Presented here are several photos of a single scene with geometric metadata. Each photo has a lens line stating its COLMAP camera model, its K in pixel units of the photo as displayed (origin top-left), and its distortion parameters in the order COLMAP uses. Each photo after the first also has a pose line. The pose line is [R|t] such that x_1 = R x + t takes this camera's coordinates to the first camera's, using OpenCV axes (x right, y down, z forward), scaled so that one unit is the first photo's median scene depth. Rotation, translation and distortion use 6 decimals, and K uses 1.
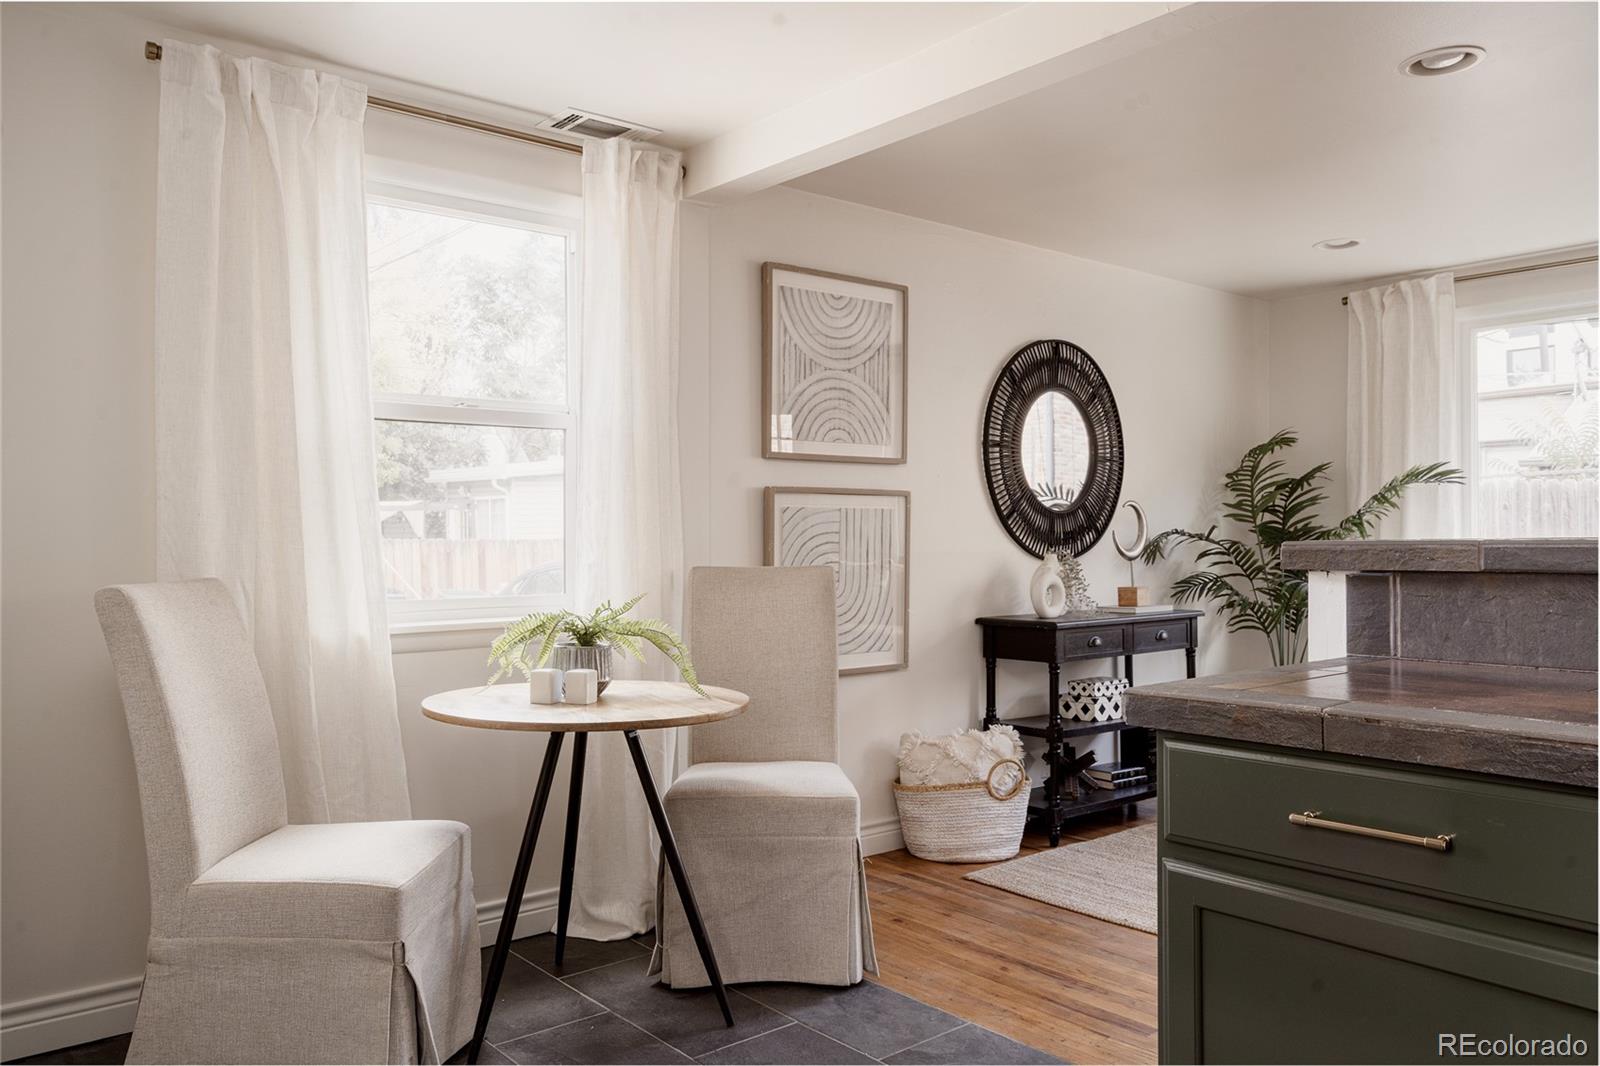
lens RADIAL K [[1171.2, 0, 812.6], [0, 1171.2, 533.0], [0, 0, 1]] dist [0.000011, 0.013845]
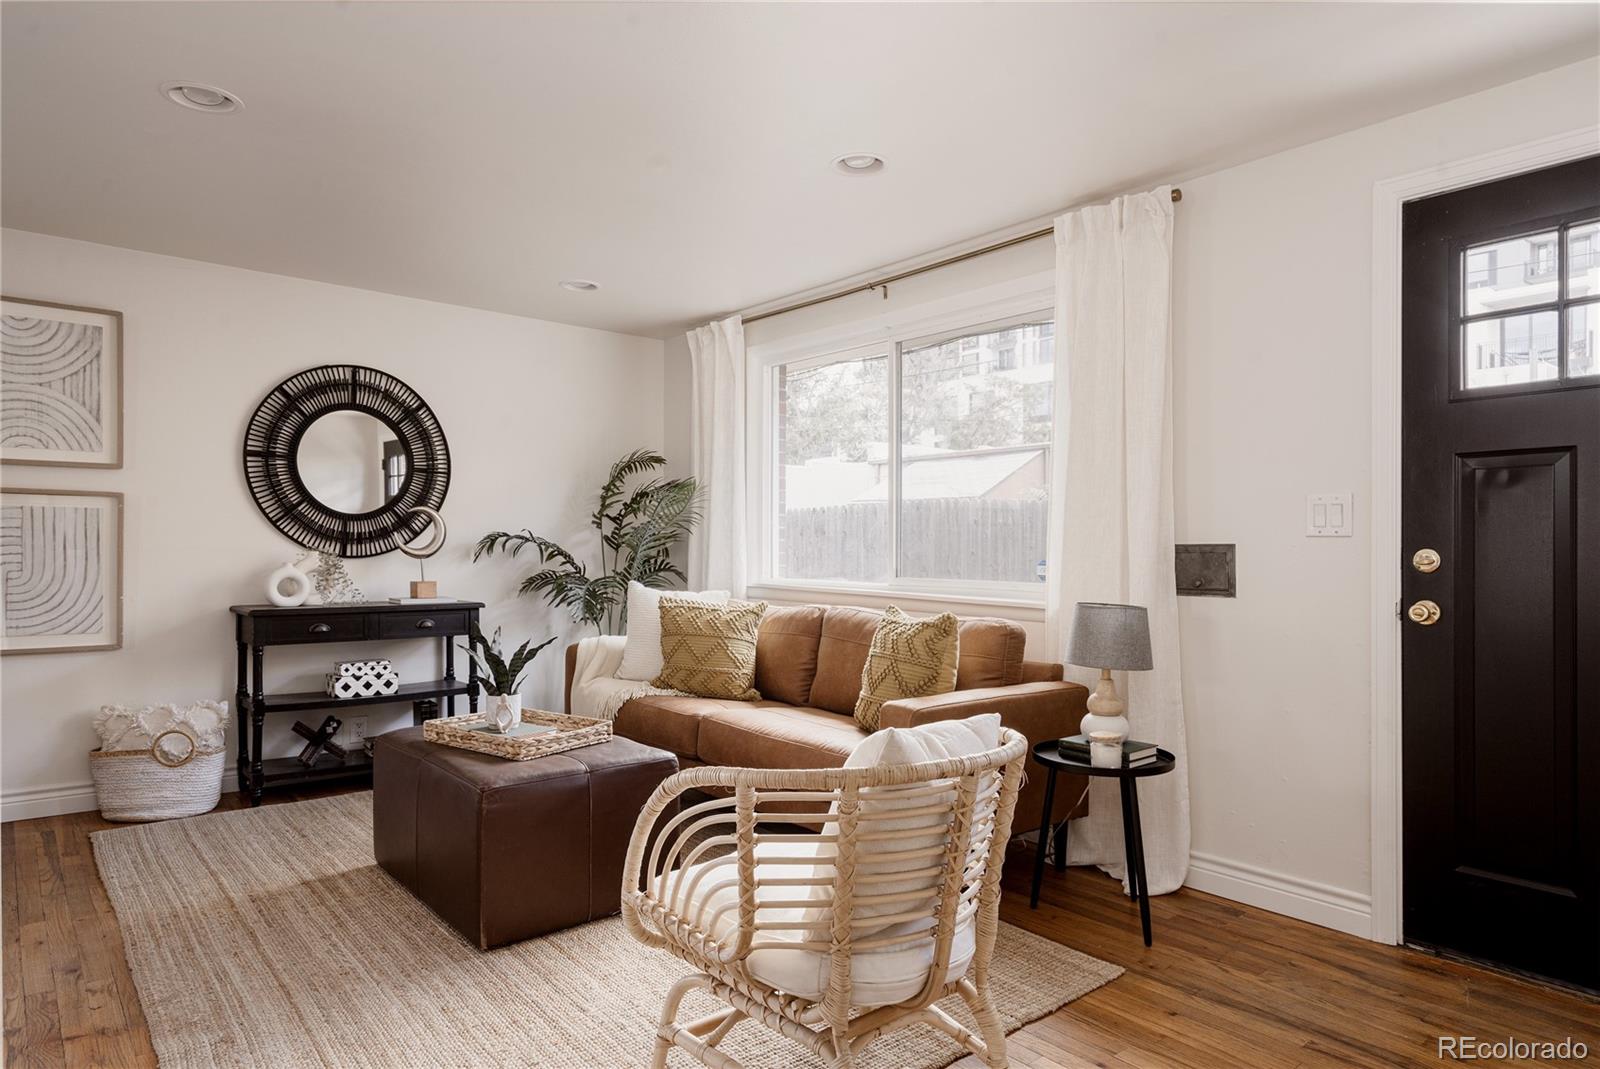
lens RADIAL K [[943.3, 0, 801.2], [0, 943.3, 541.4], [0, 0, 1]] dist [-0.005336, 0.004660]
pose [[0.999835, 0.015641, 0.009279, 0.690008], [-0.015651, 0.999877, 0.000970, 0.000318], [-0.009262, -0.001115, 0.999956, 0.076423]]
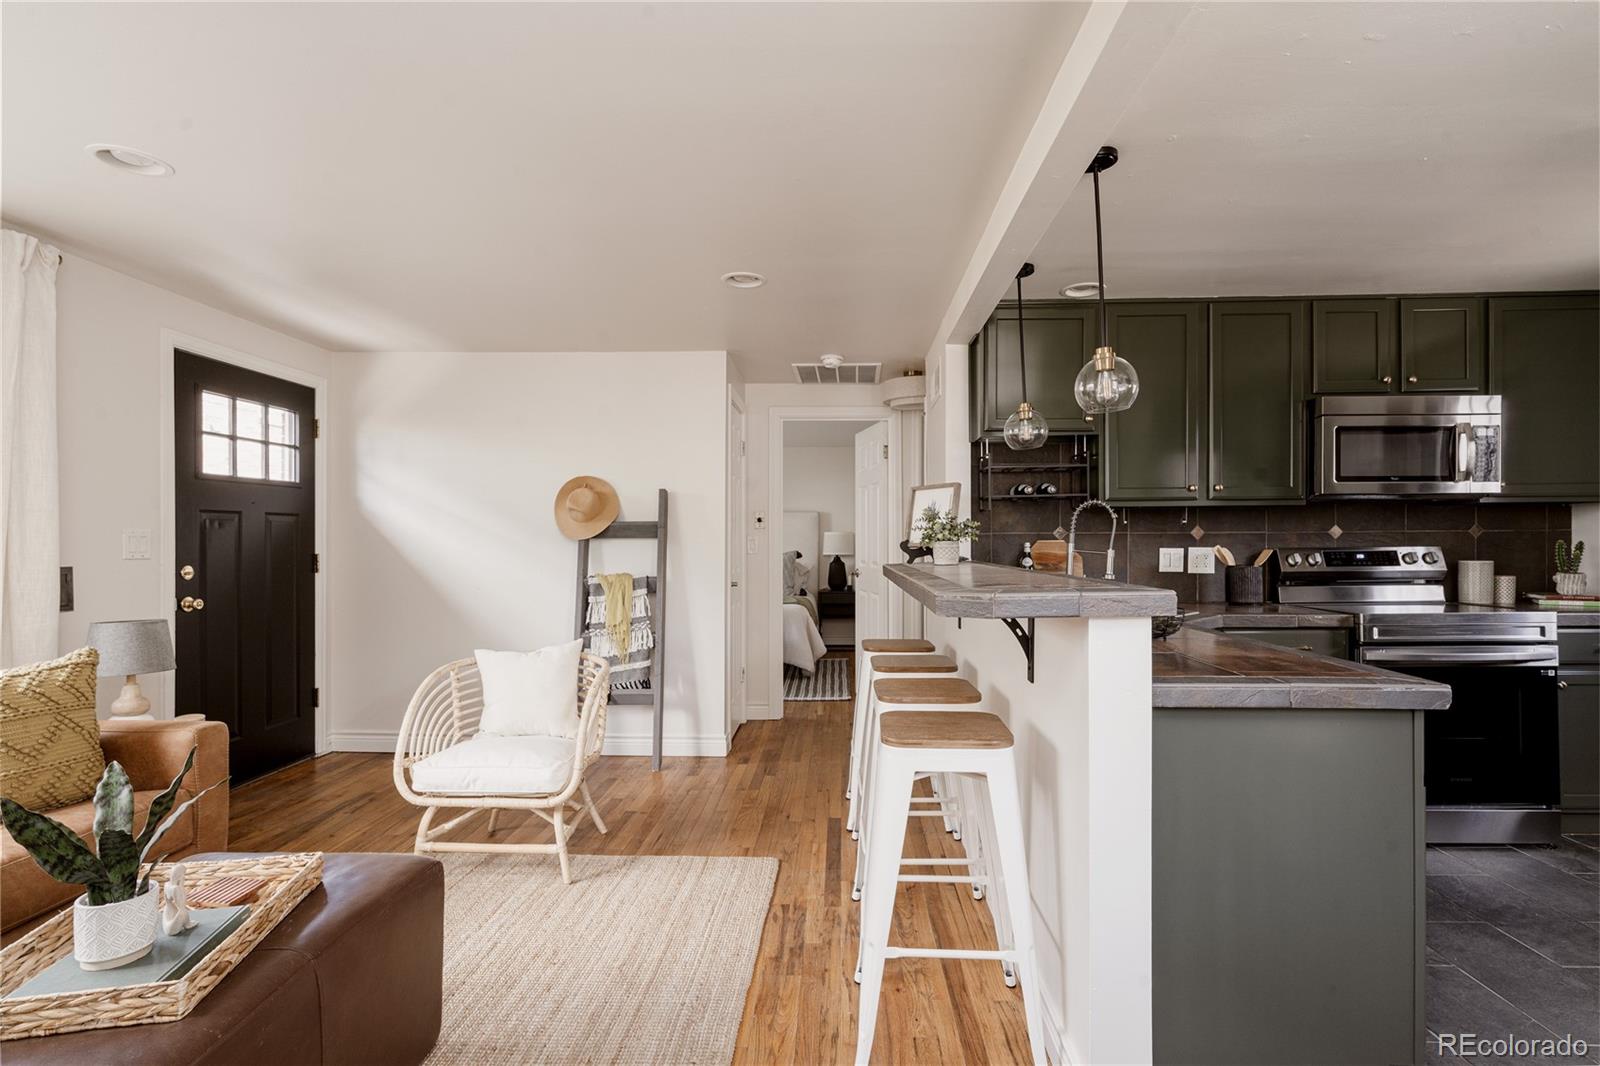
lens RADIAL K [[792.0, 0, 829.1], [0, 792.0, 544.5], [0, 0, 1]] dist [-0.004930, 0.003909]
pose [[-0.755334, 0.006930, 0.655304, 0.075323], [0.003411, 0.999972, -0.006644, -0.013933], [-0.655332, -0.002783, -0.755336, 0.818316]]
